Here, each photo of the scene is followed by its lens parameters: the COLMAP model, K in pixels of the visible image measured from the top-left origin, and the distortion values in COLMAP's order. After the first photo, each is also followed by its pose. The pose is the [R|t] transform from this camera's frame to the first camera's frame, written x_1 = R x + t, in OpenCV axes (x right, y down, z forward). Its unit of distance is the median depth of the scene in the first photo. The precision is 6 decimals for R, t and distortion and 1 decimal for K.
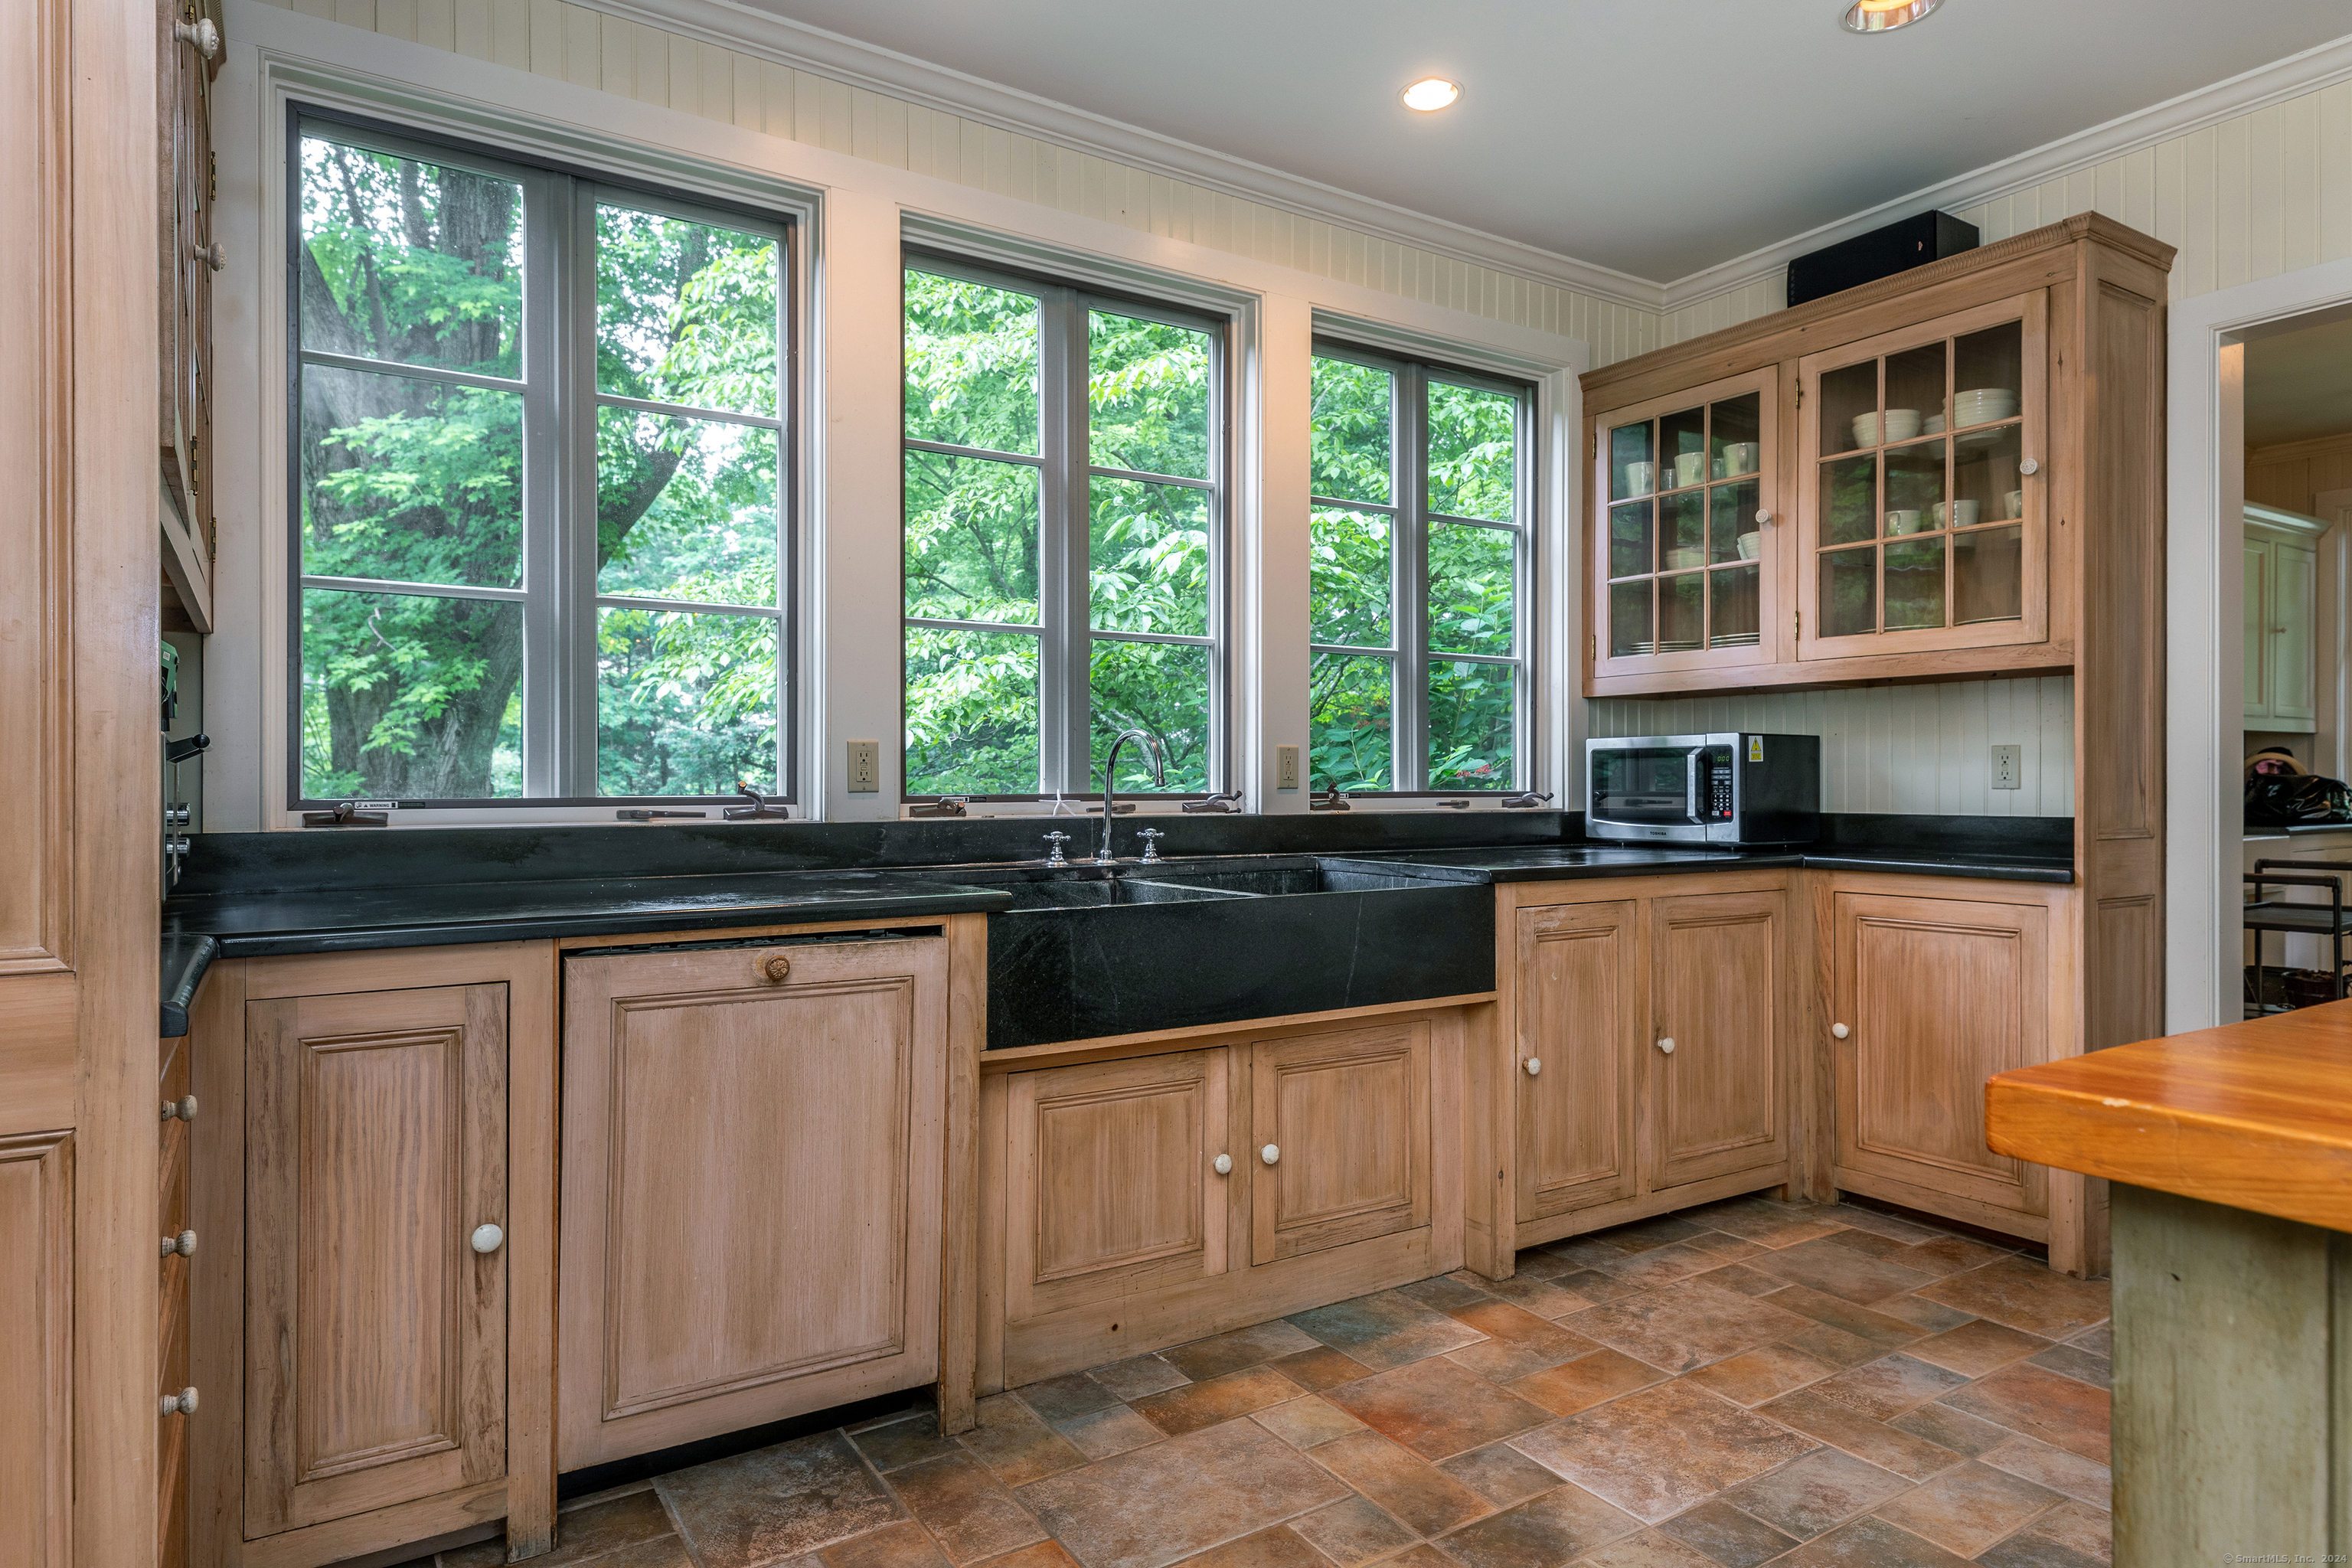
lens RADIAL K [[1357.1, 0, 1182.4], [0, 1357.1, 785.4], [0, 0, 1]] dist [0.024202, -0.006266]
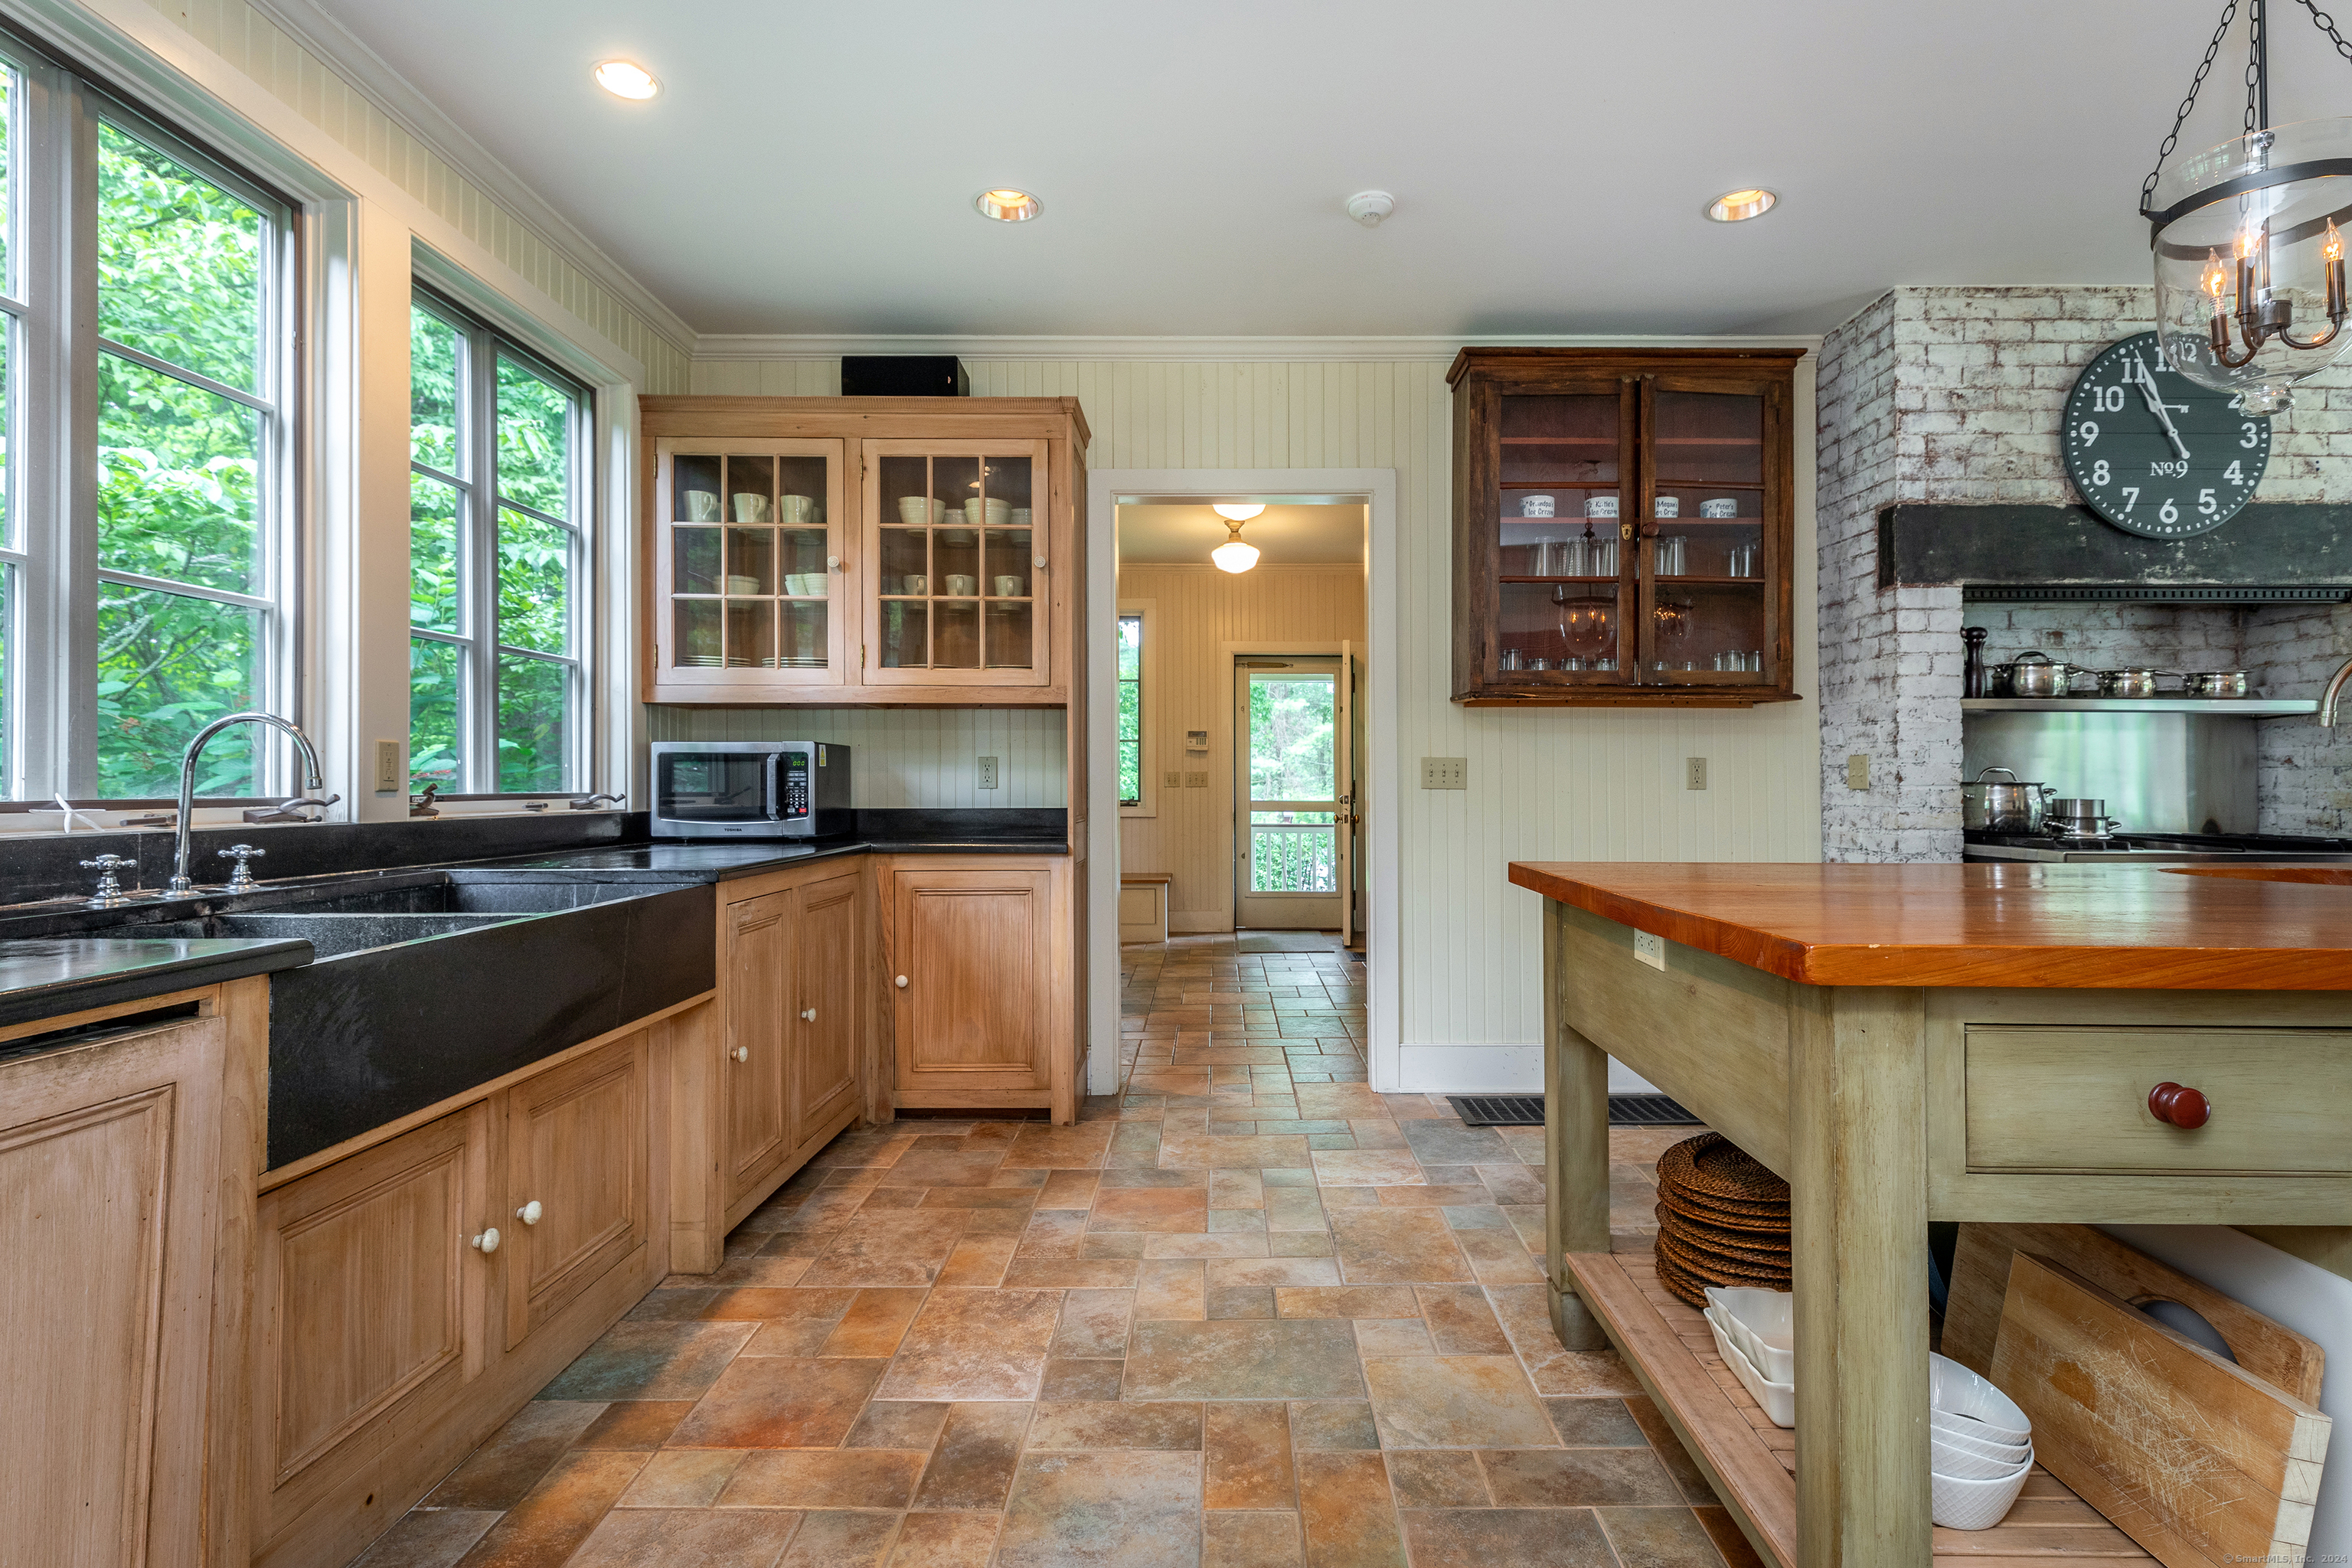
lens RADIAL K [[1153.8, 0, 1192.0], [0, 1153.8, 768.9], [0, 0, 1]] dist [0.018546, -0.004310]
pose [[0.544030, 0.011720, 0.838984, -0.285972], [0.001266, 0.999890, -0.014789, -0.000059], [-0.839065, 0.009108, 0.543955, 0.207836]]
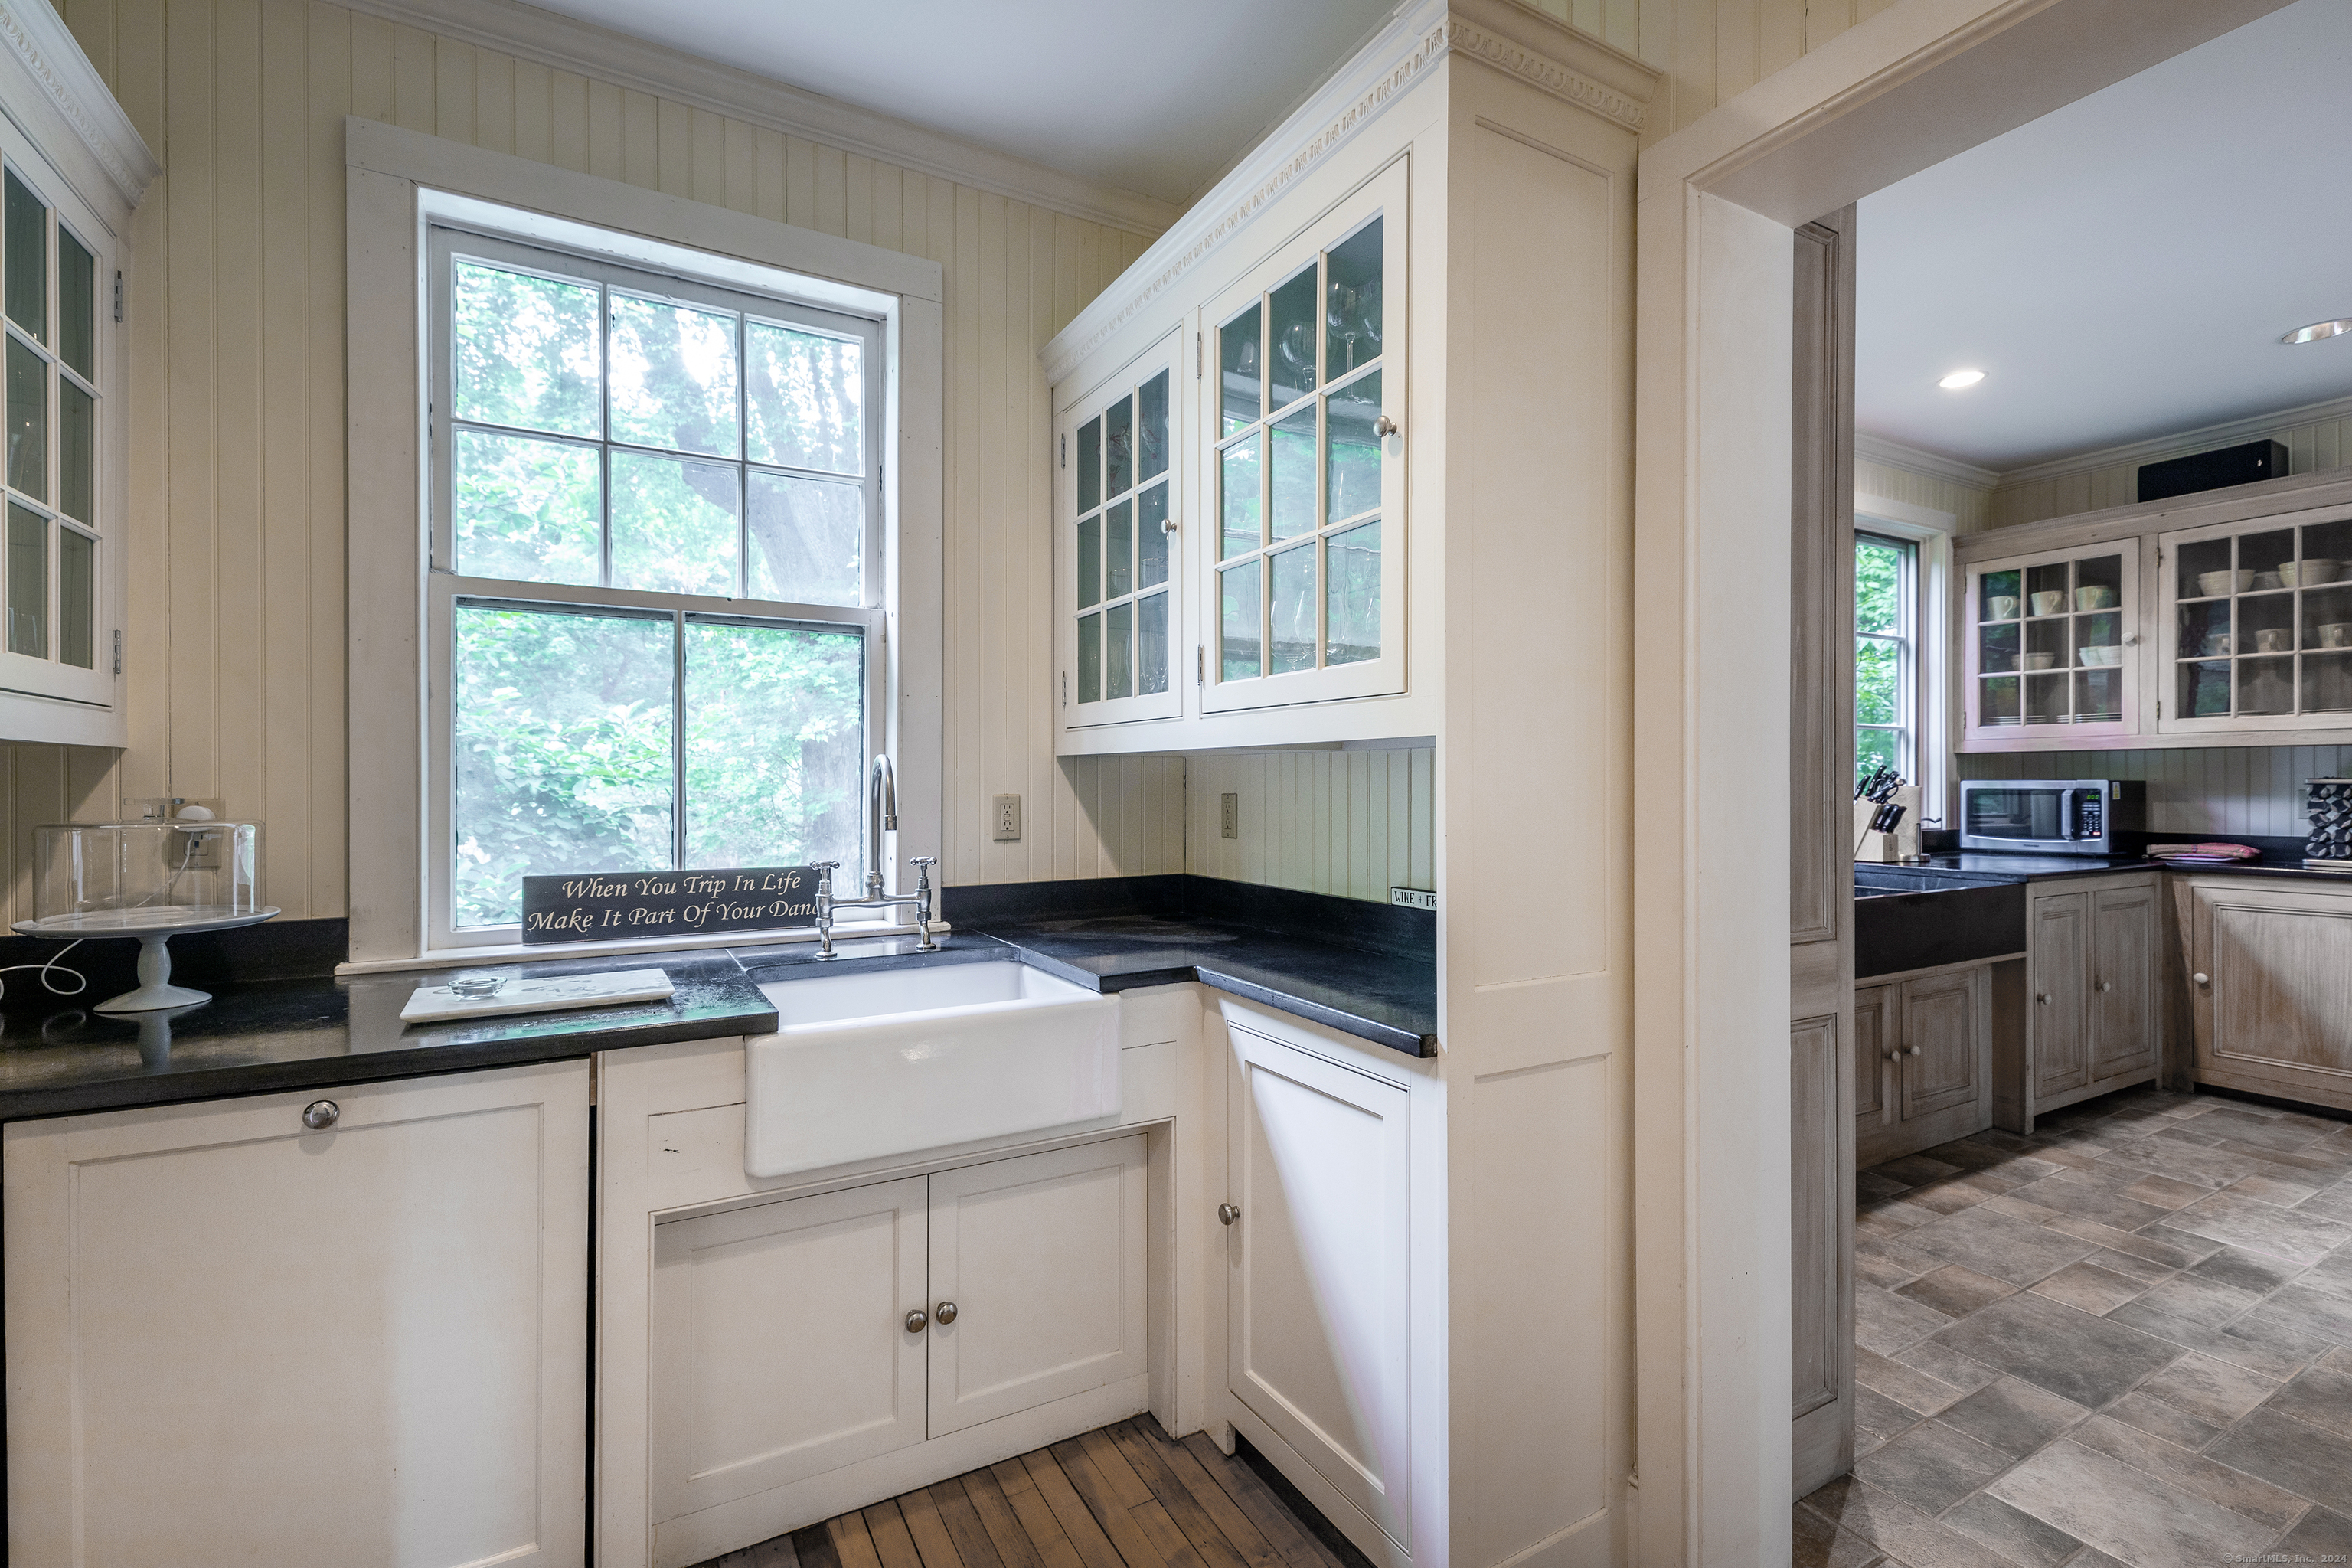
lens RADIAL K [[1057.8, 0, 1186.9], [0, 1057.8, 785.9], [0, 0, 1]] dist [0.020644, -0.003447]
pose [[0.999490, 0.002011, -0.031864, -0.651819], [-0.001957, 0.999997, 0.001722, -0.037451], [0.031867, -0.001659, 0.999491, -0.250117]]
